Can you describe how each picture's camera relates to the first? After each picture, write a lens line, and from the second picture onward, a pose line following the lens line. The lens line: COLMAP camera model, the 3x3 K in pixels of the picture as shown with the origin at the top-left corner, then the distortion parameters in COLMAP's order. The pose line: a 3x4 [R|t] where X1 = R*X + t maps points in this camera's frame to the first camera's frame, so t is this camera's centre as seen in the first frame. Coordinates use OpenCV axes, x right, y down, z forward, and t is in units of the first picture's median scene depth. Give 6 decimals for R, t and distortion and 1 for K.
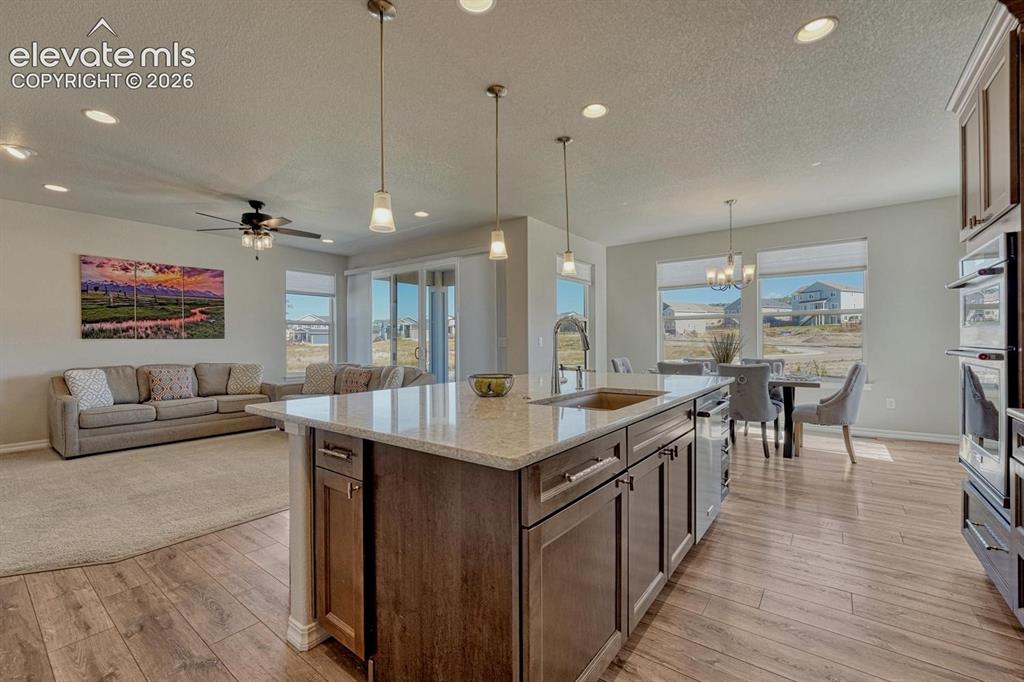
lens RADIAL K [[427.7, 0, 506.3], [0, 427.7, 340.5], [0, 0, 1]] dist [-0.011459, 0.003530]
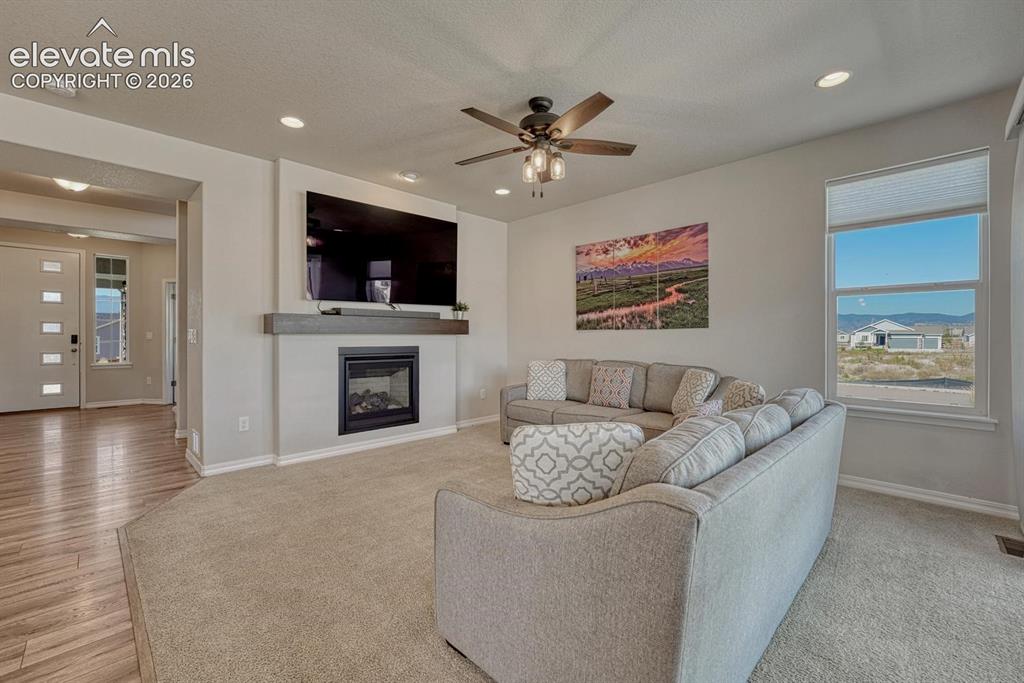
lens RADIAL K [[427.7, 0, 511.0], [0, 427.7, 339.6], [0, 0, 1]] dist [-0.011459, 0.003530]
pose [[-0.125483, 0.013541, -0.992003, 0.019271], [0.003931, 0.999906, 0.013151, 0.004133], [0.992088, -0.002250, -0.125524, 0.907167]]
